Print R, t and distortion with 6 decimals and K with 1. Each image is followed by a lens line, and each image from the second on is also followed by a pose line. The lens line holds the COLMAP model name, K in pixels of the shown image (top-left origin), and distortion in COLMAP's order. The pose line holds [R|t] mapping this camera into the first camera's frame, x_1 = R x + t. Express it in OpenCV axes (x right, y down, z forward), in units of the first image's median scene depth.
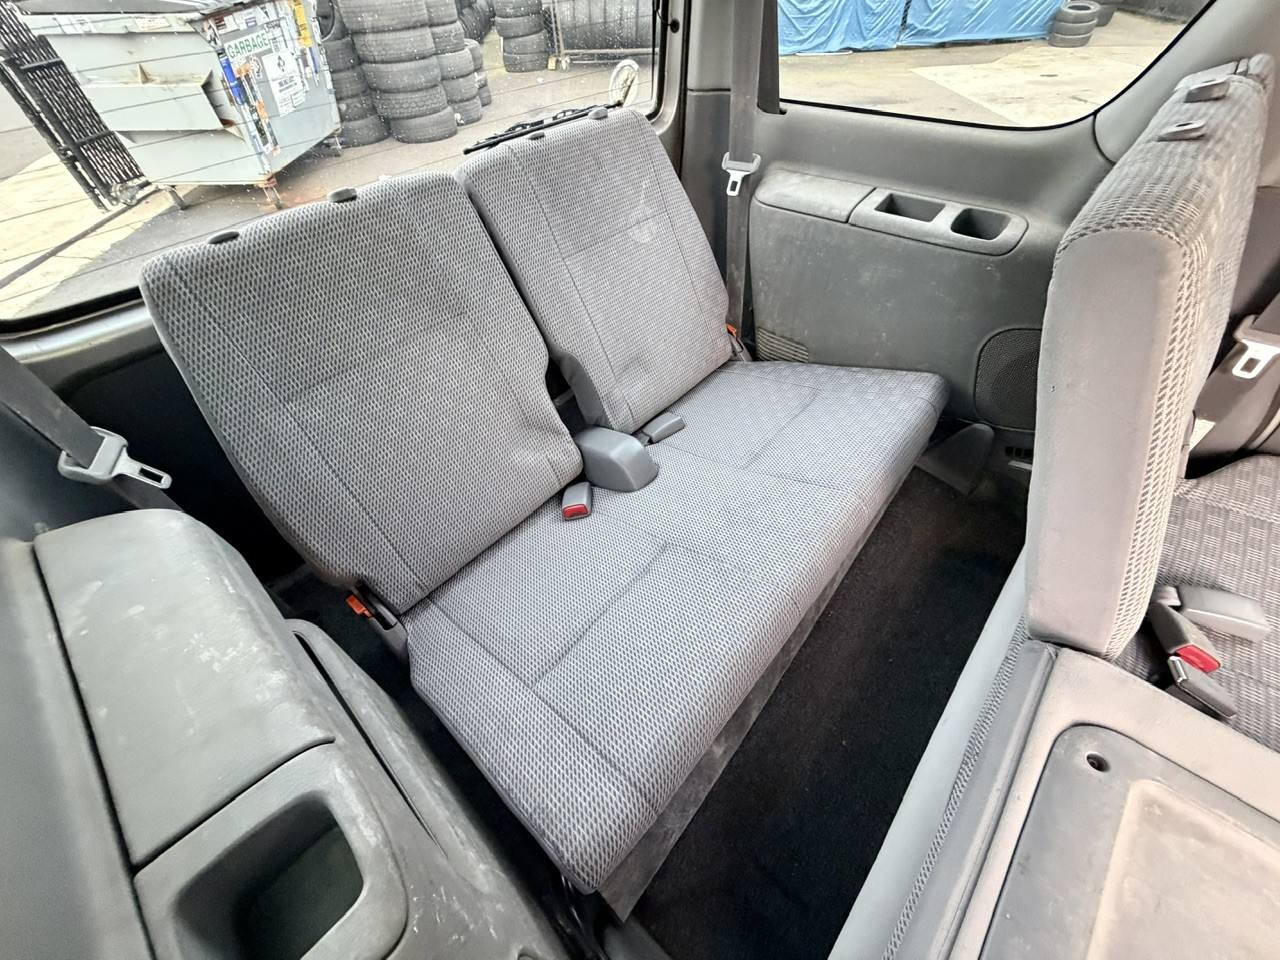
lens RADIAL K [[507.8, 0, 646.6], [0, 507.8, 469.4], [0, 0, 1]] dist [-0.000170, -0.000252]
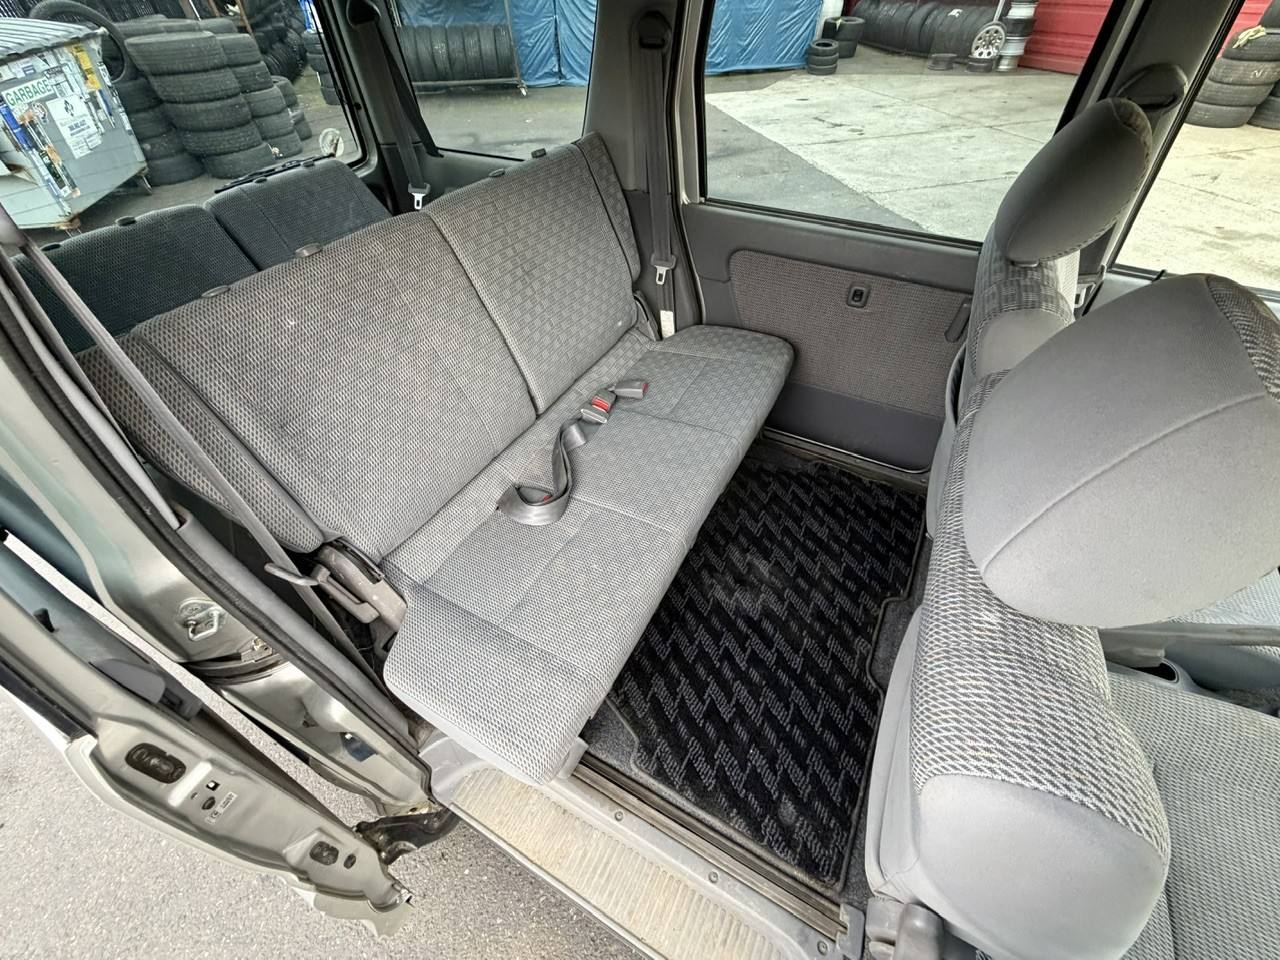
lens RADIAL K [[507.8, 0, 646.7], [0, 507.8, 474.9], [0, 0, 1]] dist [-0.000170, -0.000252]
pose [[0.974319, -0.145820, 0.171580, 0.117244], [0.149014, 0.988818, -0.005814, 0.097496], [-0.168813, 0.031233, 0.985153, -0.161461]]
